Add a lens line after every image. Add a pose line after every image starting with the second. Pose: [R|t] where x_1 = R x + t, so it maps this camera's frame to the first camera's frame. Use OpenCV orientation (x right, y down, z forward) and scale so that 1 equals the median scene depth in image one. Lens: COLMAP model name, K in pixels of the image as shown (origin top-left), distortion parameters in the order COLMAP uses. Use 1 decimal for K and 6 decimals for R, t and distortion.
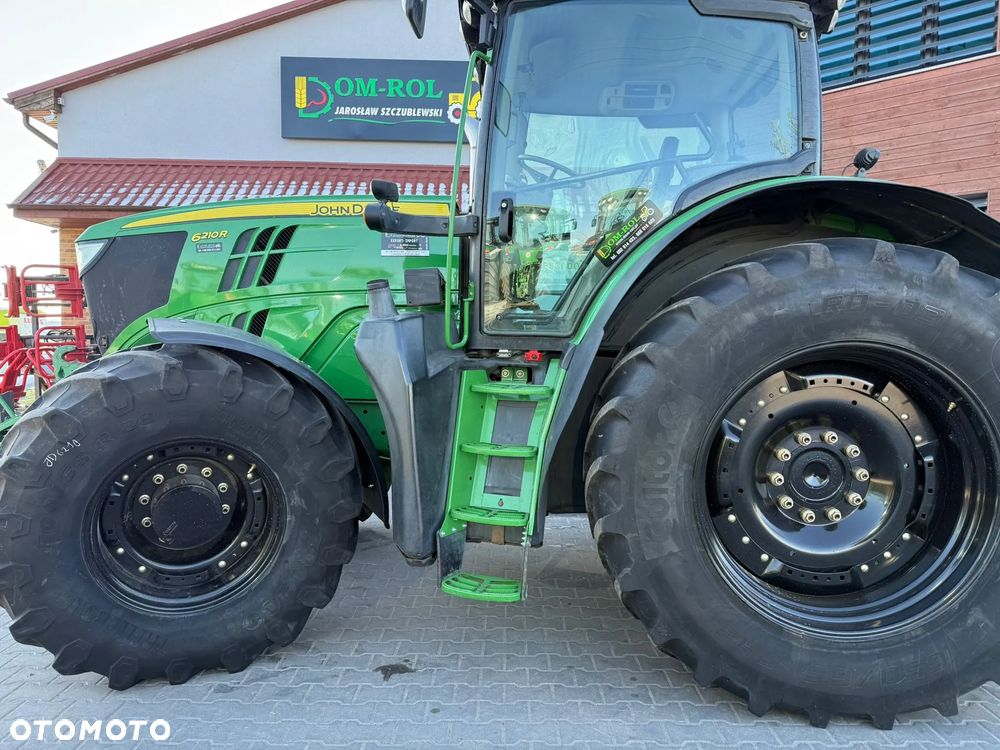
lens RADIAL K [[699.6, 0, 509.5], [0, 699.6, 383.7], [0, 0, 1]] dist [0.040619, -0.049823]
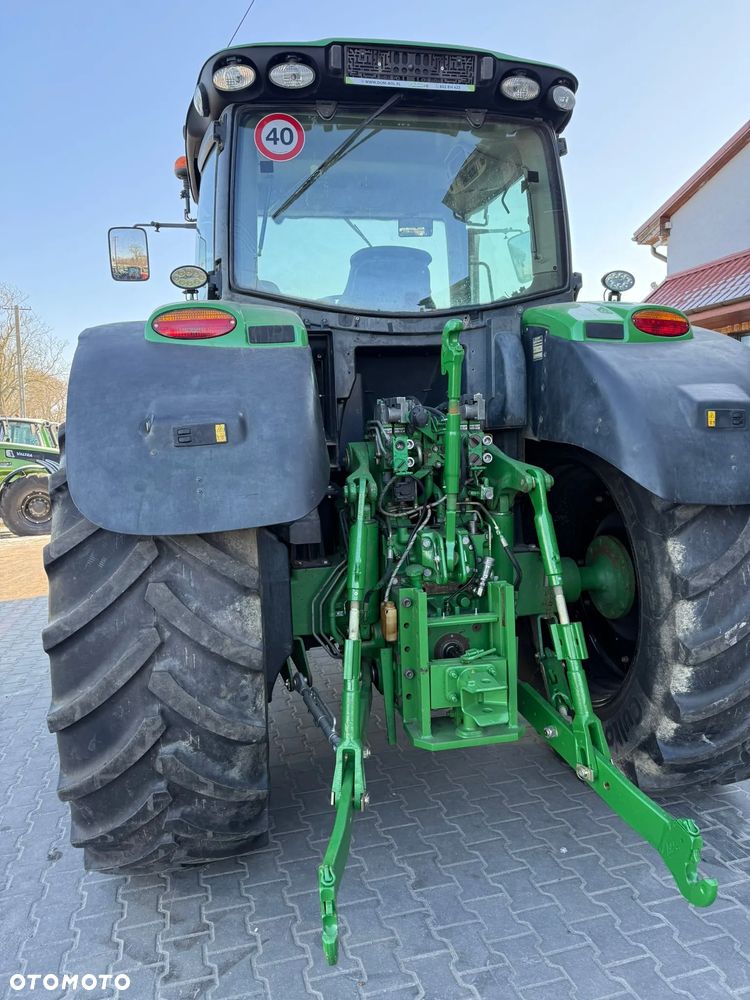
lens RADIAL K [[705.9, 0, 371.9], [0, 705.9, 489.4], [0, 0, 1]] dist [0.058021, -0.067131]
pose [[0.249174, 0.053554, -0.966977, 1.464499], [-0.020545, 0.998537, 0.050008, -0.097400], [0.968241, 0.007406, 0.249910, 0.993358]]
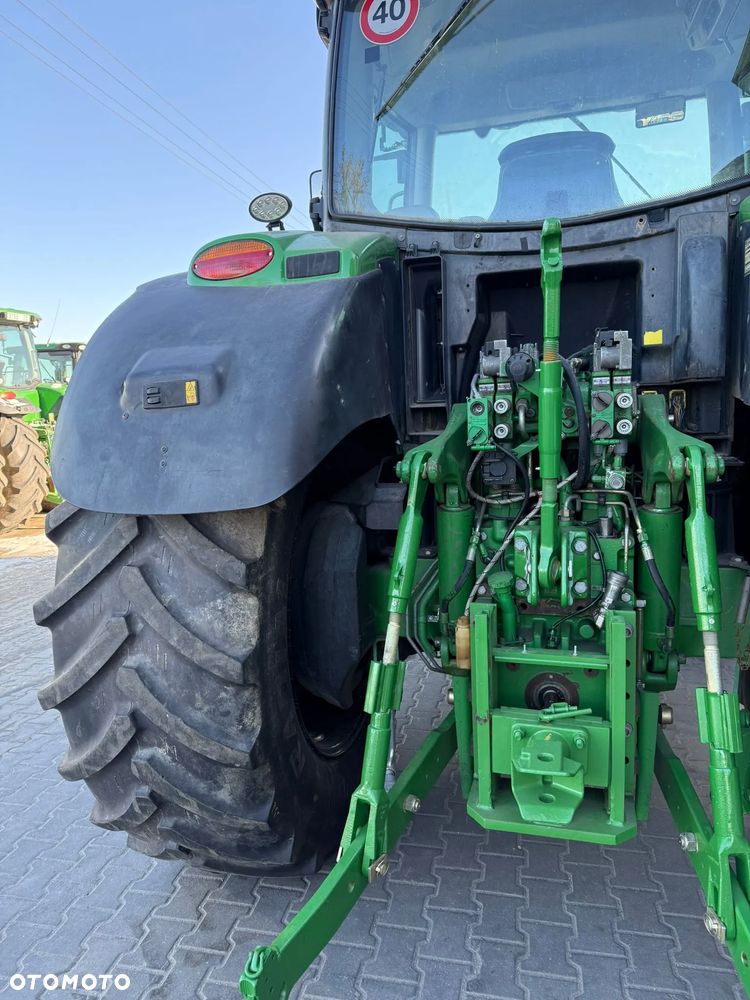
lens RADIAL K [[713.2, 0, 375.0], [0, 713.2, 500.0], [0, 0, 1]] dist [0.043503, -0.046227]
pose [[-0.232584, 0.128421, -0.964060, 1.276721], [-0.027906, 0.989955, 0.138603, -0.113212], [0.972176, 0.059140, -0.226664, 1.300637]]
